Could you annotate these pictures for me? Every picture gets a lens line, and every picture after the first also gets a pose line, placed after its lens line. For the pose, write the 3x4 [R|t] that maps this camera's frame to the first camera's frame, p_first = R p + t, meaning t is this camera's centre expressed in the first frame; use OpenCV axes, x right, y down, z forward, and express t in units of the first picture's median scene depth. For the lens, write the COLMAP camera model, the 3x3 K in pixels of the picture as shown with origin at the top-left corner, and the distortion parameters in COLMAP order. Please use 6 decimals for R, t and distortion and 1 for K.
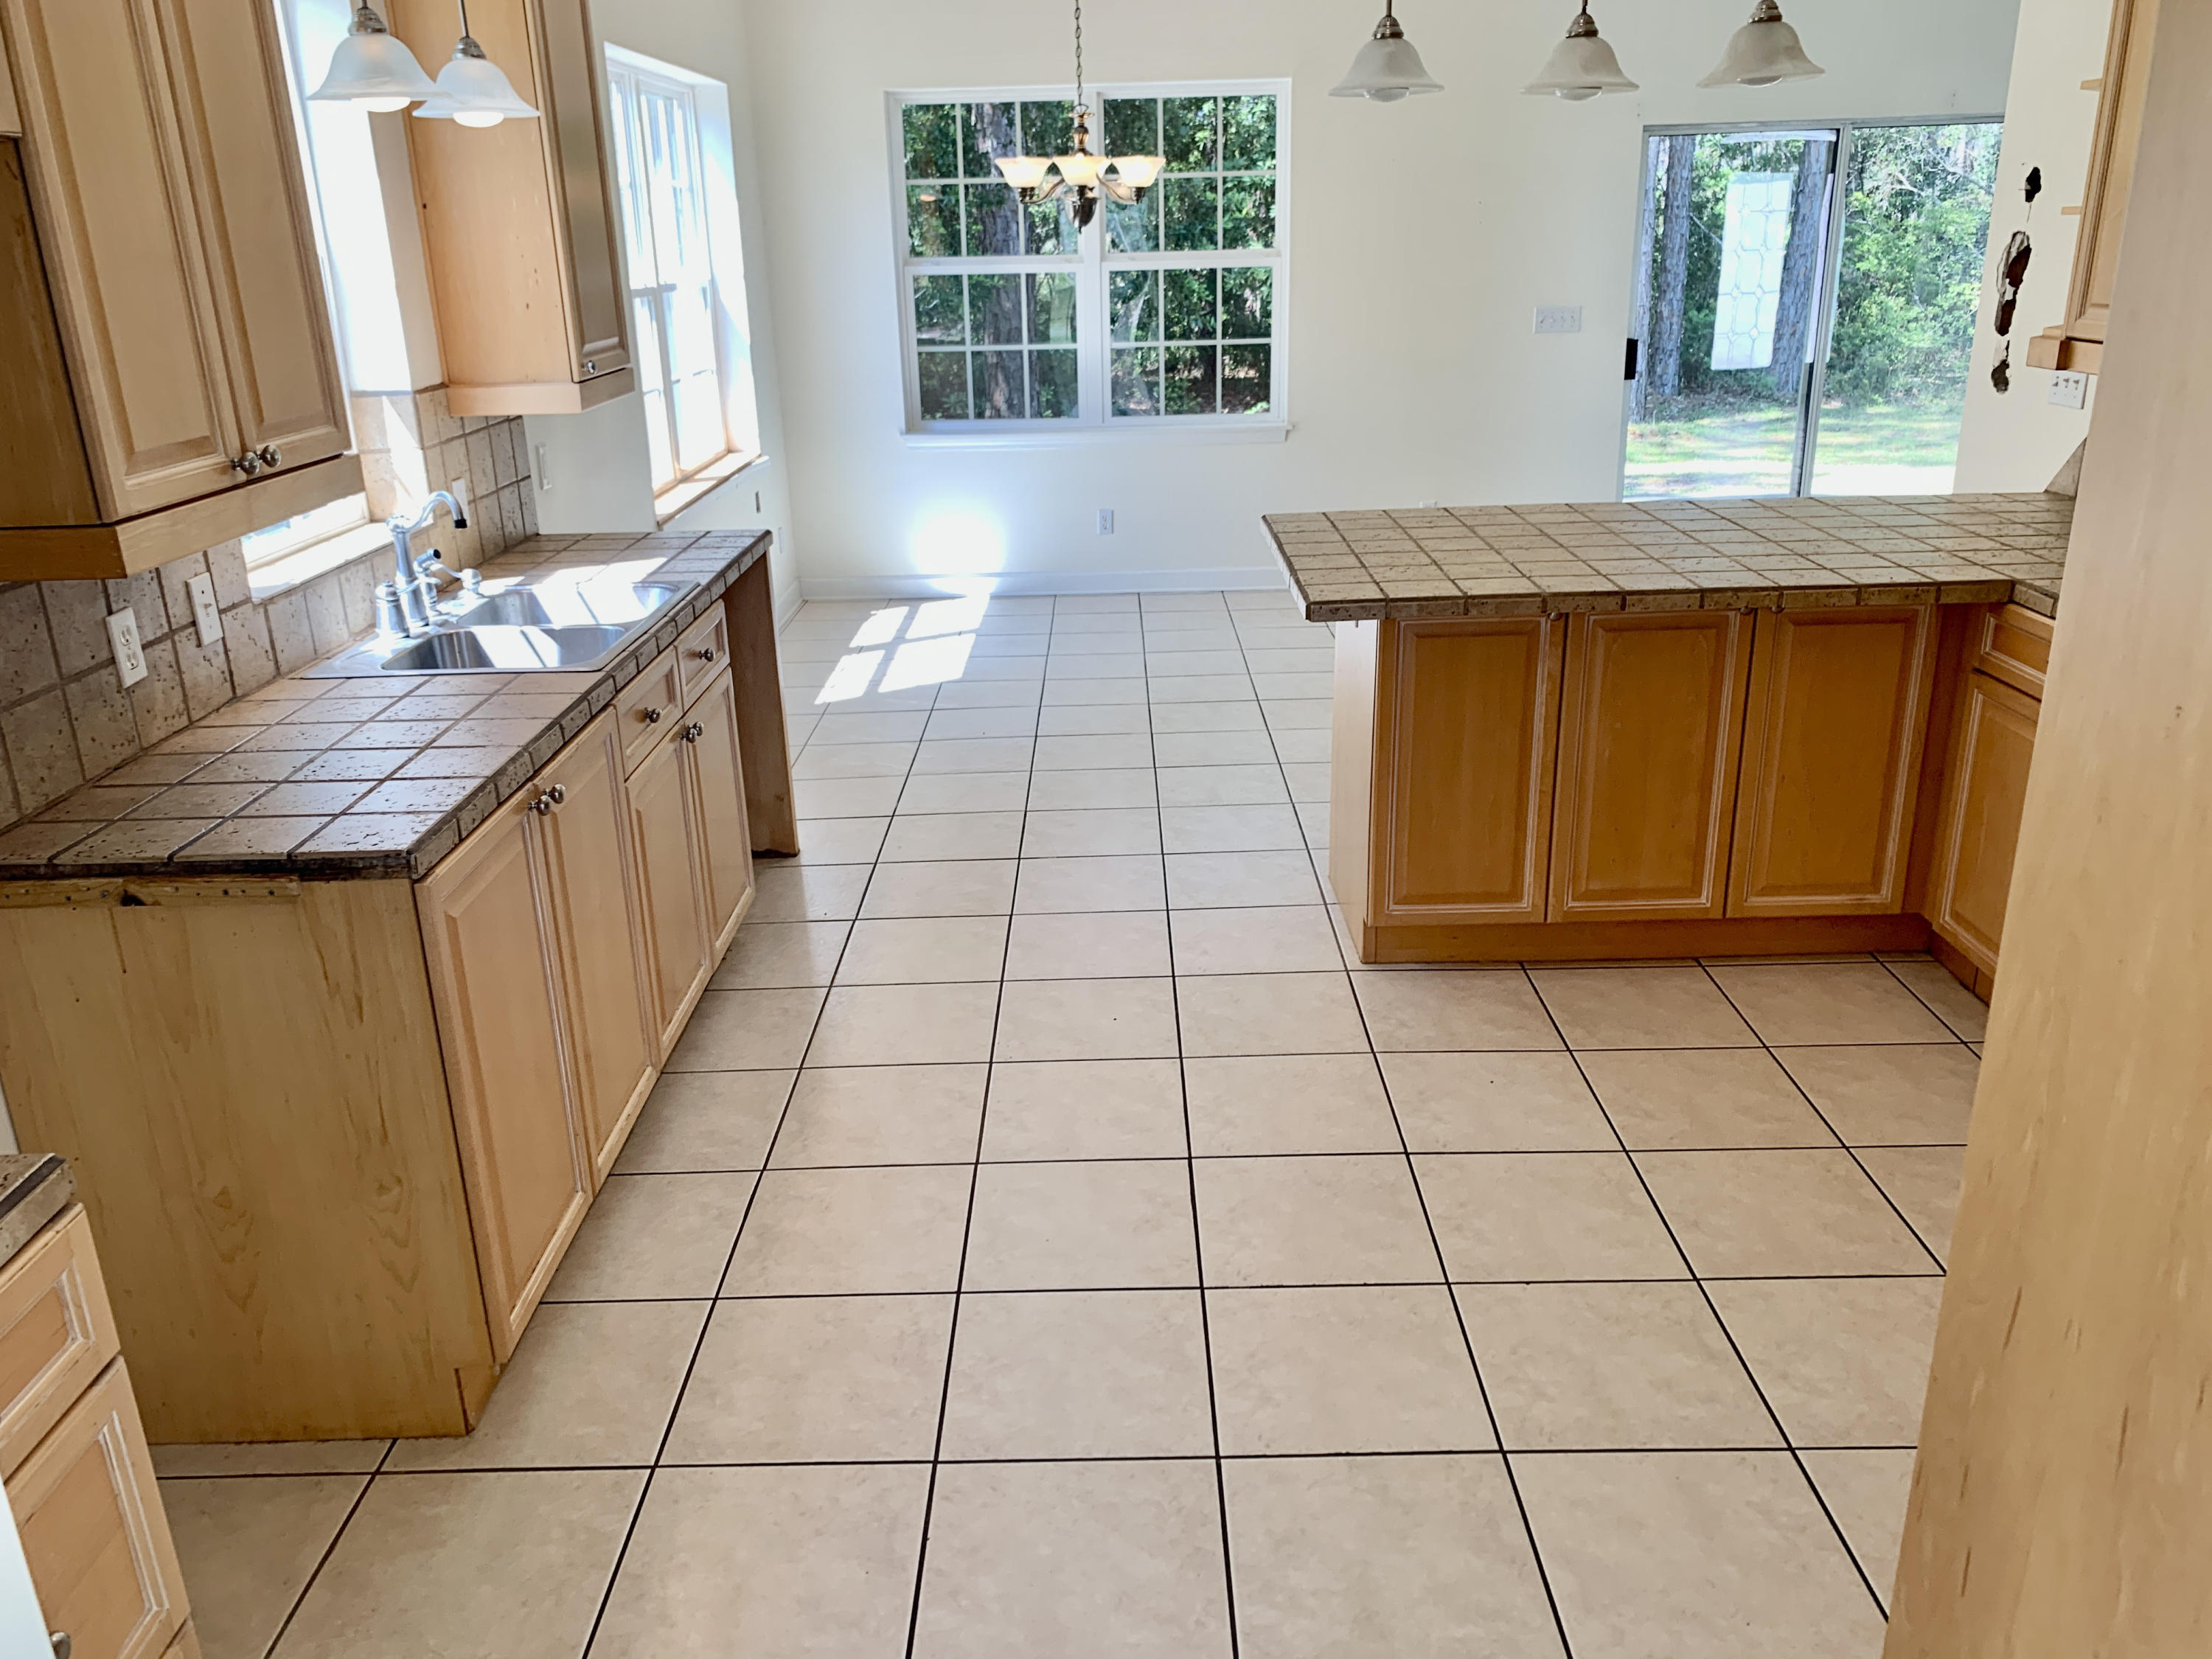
lens RADIAL K [[1695.4, 0, 1103.2], [0, 1695.4, 830.8], [0, 0, 1]] dist [0.059539, -0.068141]
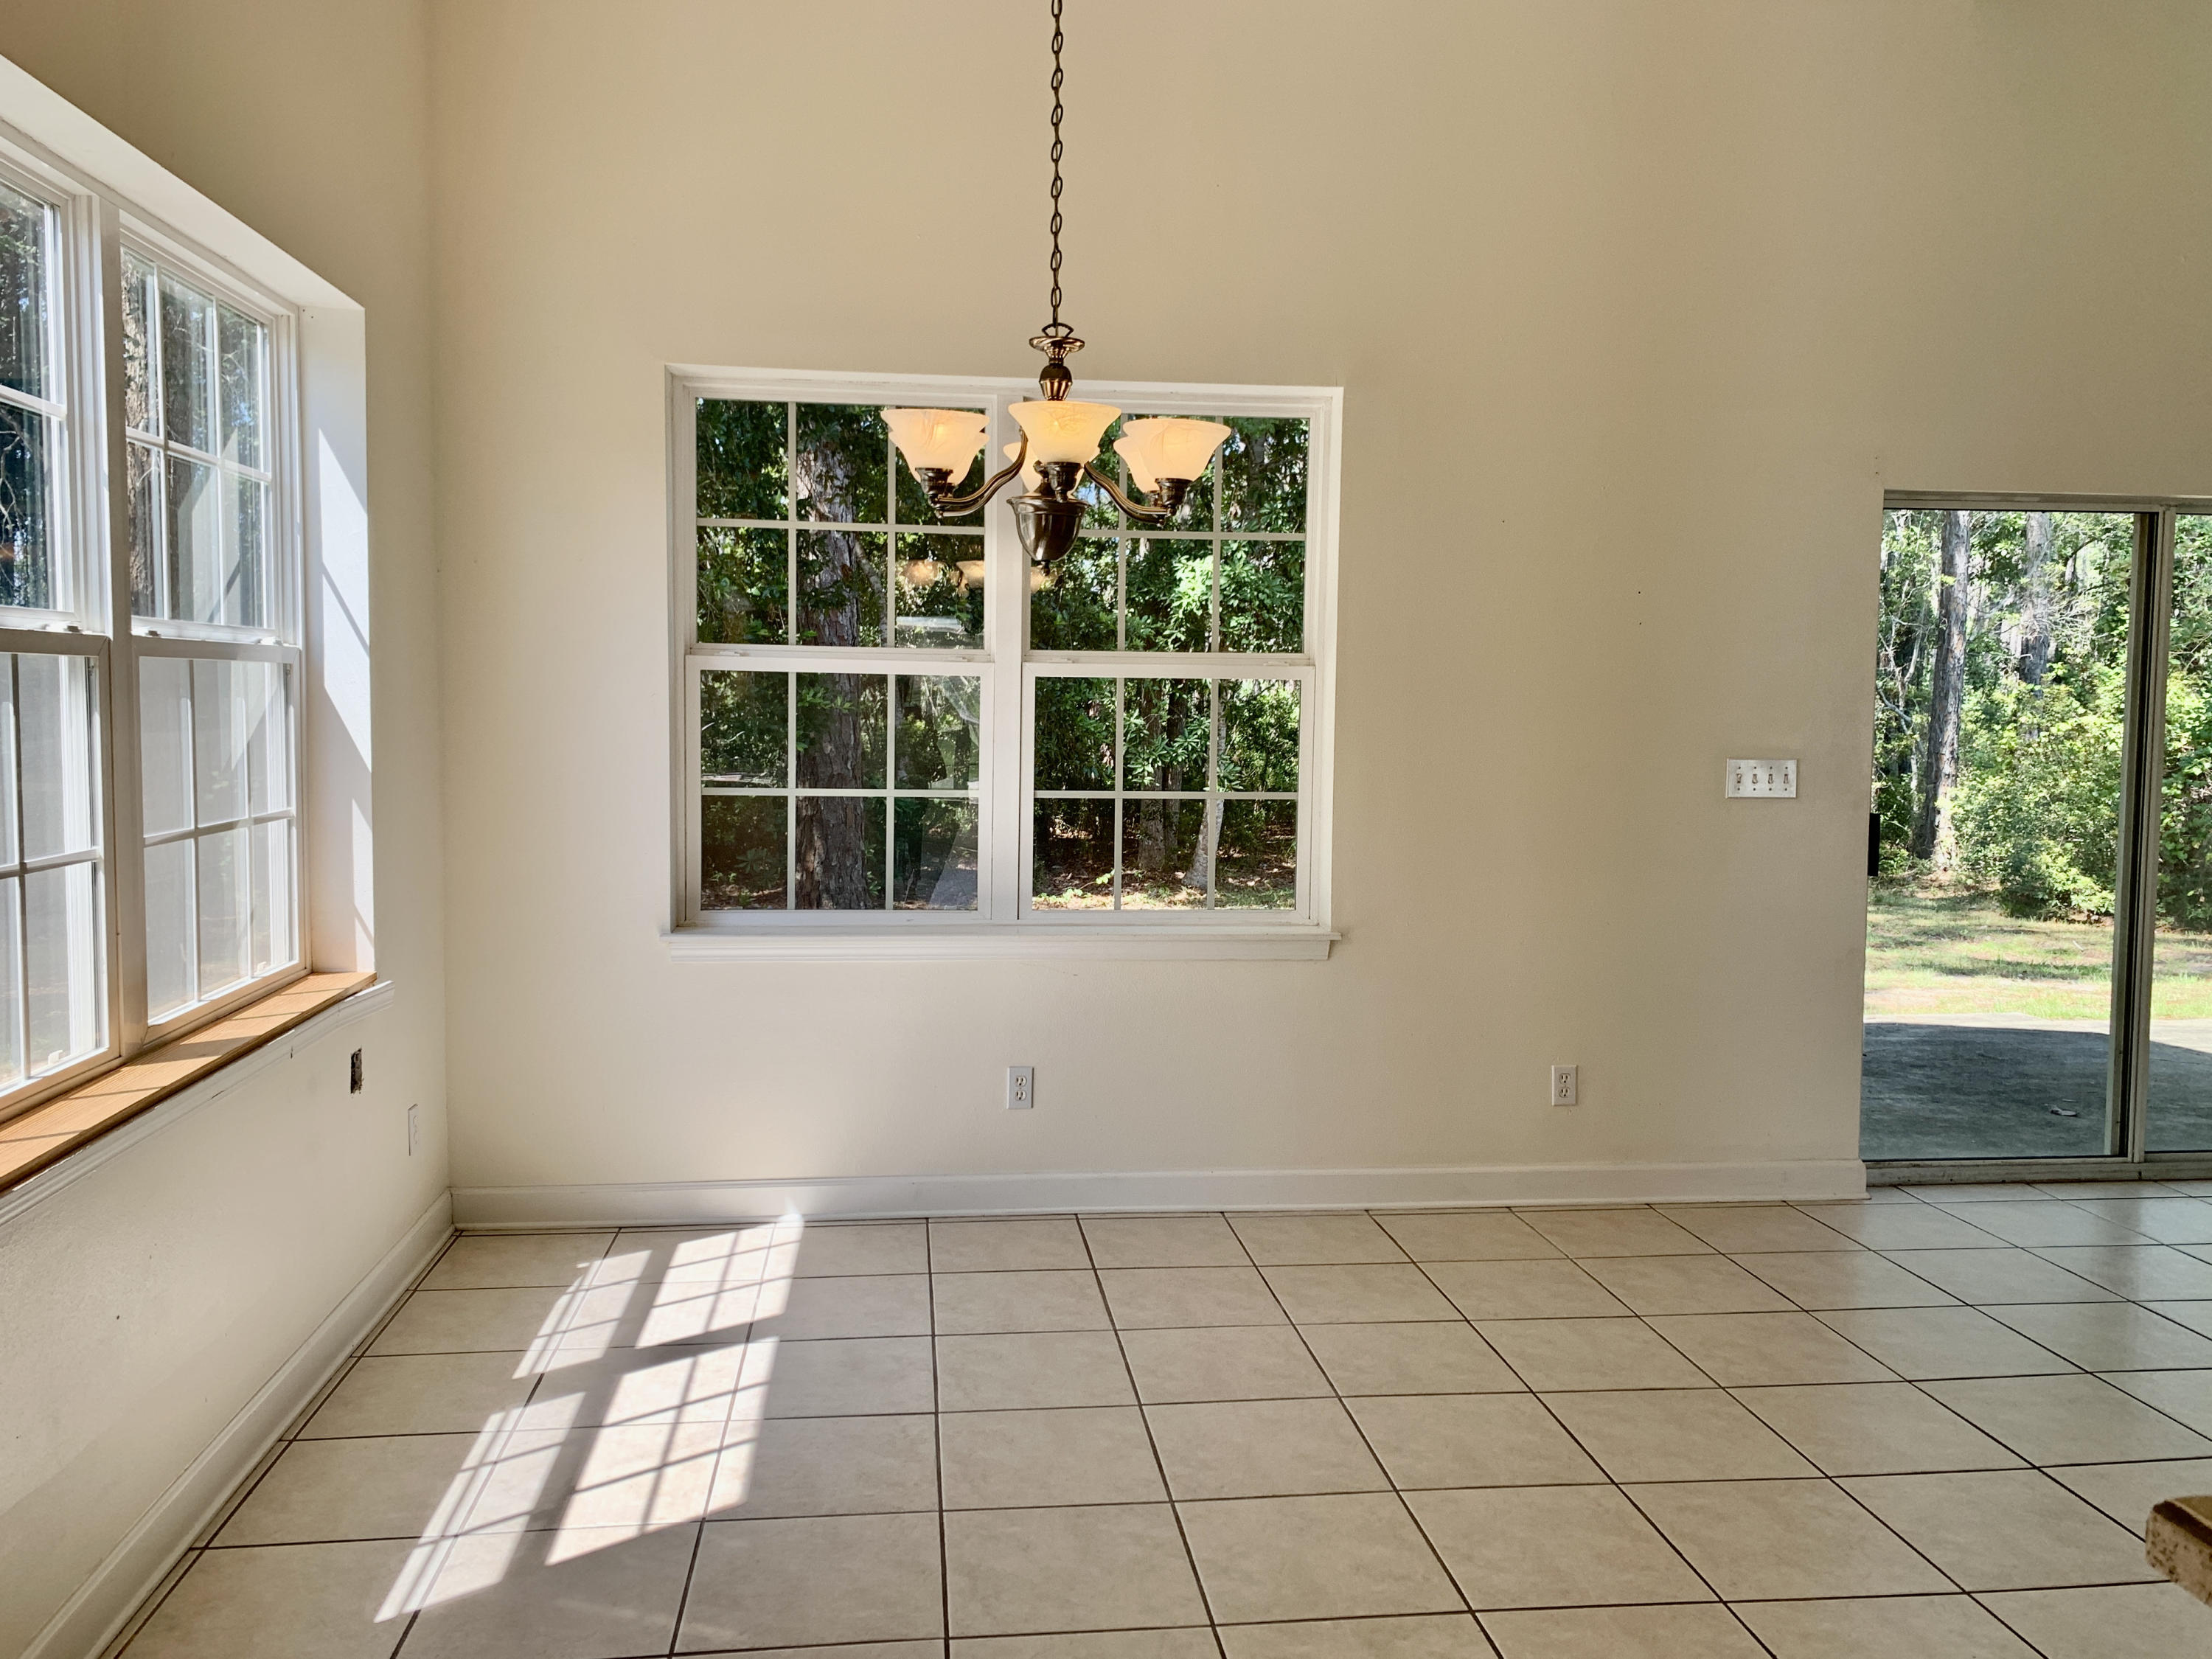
lens RADIAL K [[1695.4, 0, 1108.6], [0, 1695.4, 829.5], [0, 0, 1]] dist [0.059539, -0.068141]
pose [[0.992180, 0.027263, 0.121803, -0.042193], [0.005354, 0.965661, -0.259749, -0.119365], [-0.124702, 0.258370, 0.957964, 0.432975]]
